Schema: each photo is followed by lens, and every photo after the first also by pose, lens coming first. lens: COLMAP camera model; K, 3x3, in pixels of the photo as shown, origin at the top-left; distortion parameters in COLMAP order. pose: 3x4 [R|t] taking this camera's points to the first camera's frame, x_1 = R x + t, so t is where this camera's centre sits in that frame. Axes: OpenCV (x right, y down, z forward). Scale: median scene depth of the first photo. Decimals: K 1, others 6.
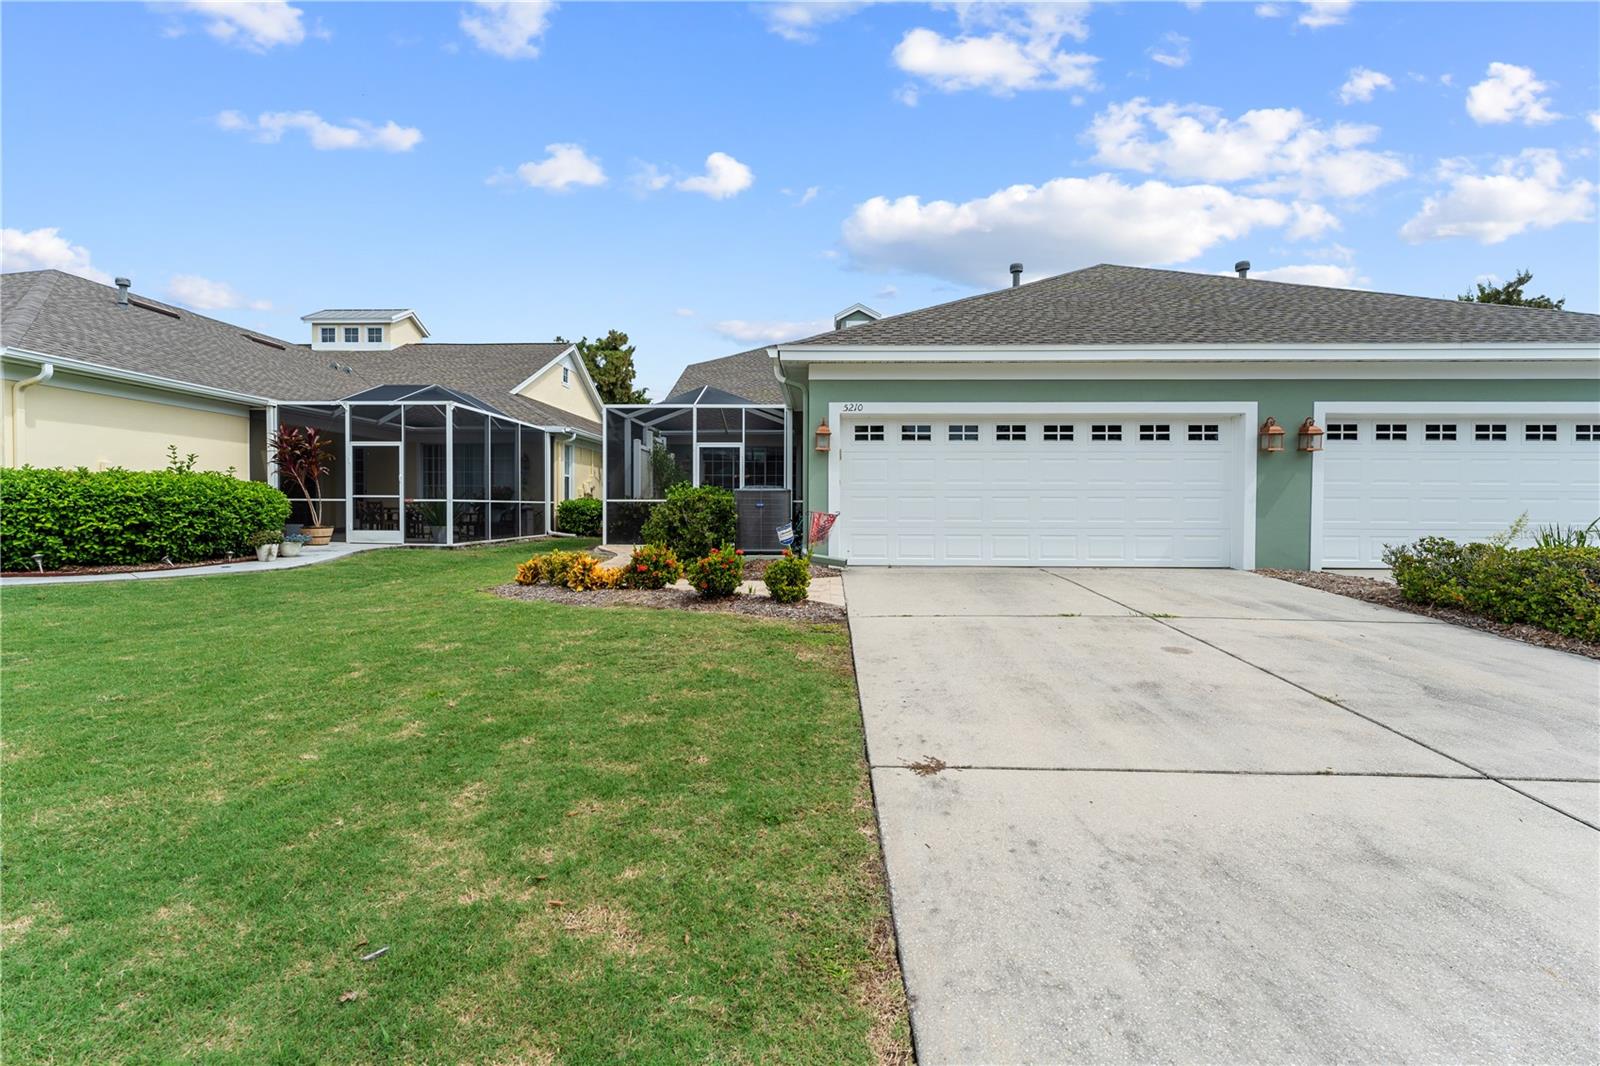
lens RADIAL K [[686.1, 0, 800.0], [0, 686.1, 533.0], [0, 0, 1]] dist [-0.001876, 0.000164]
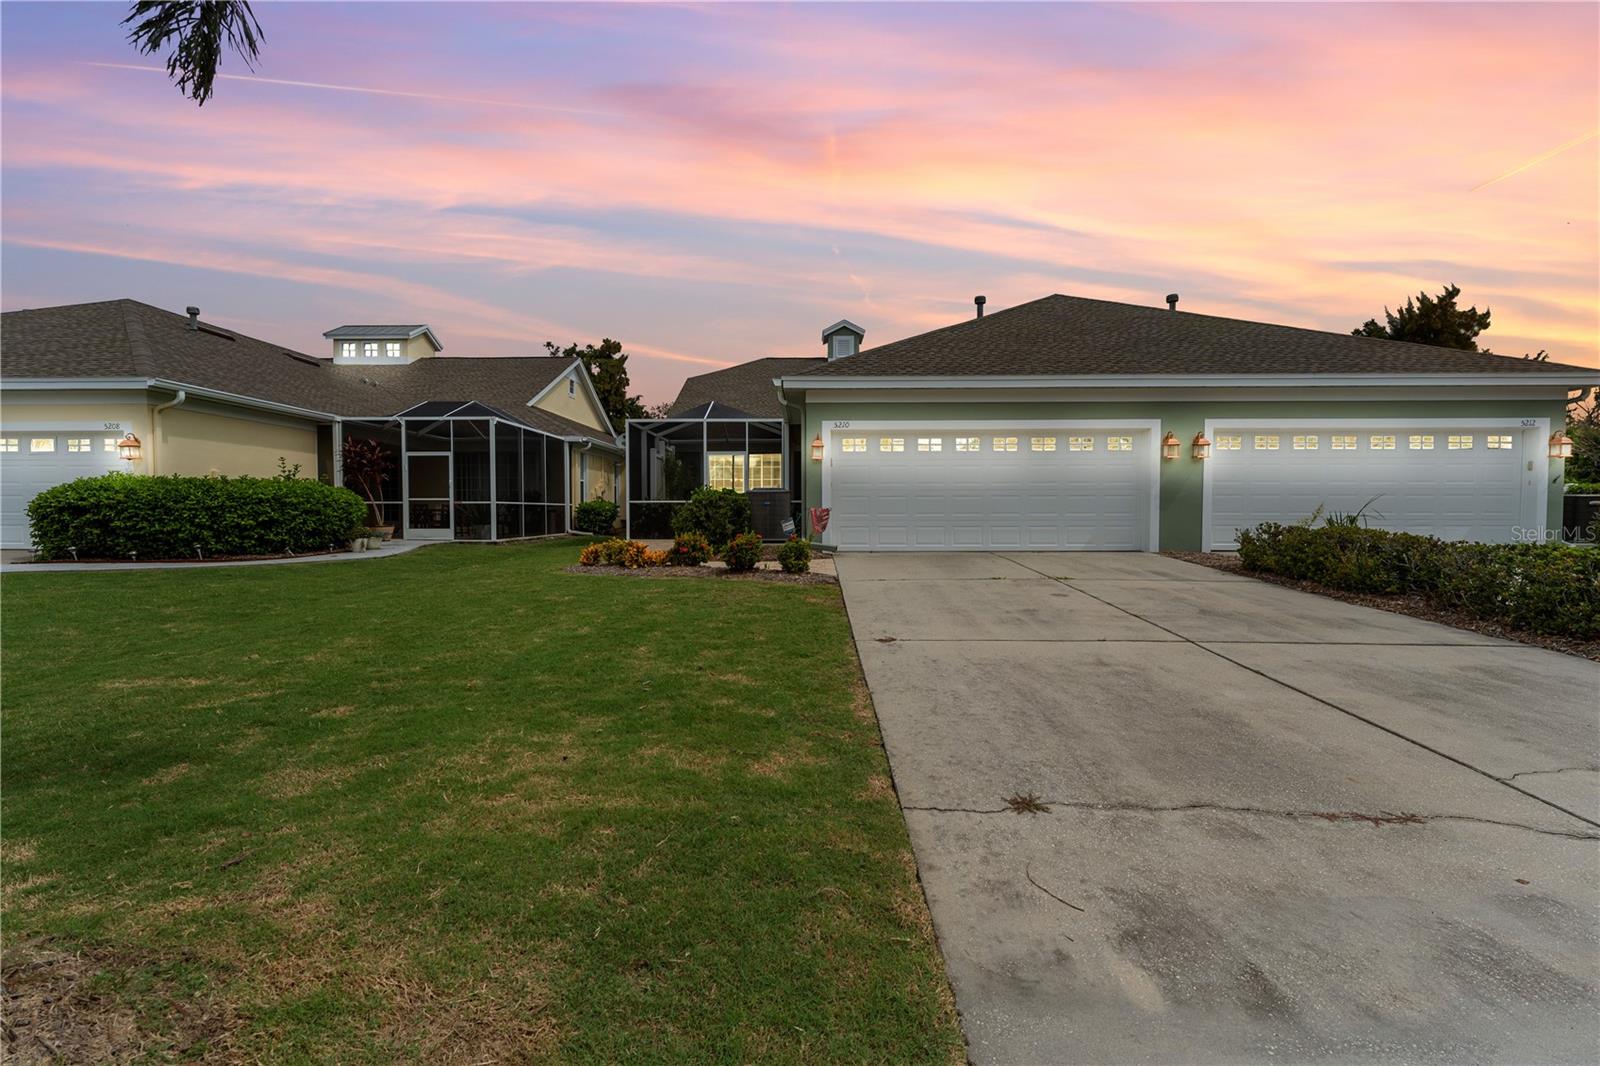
lens RADIAL K [[686.1, 0, 800.0], [0, 686.1, 533.0], [0, 0, 1]] dist [-0.001876, 0.000164]
pose [[0.999803, -0.006617, 0.018713, -0.015463], [0.006712, 0.999965, -0.005025, 0.013523], [-0.018679, 0.005150, 0.999812, -0.168328]]
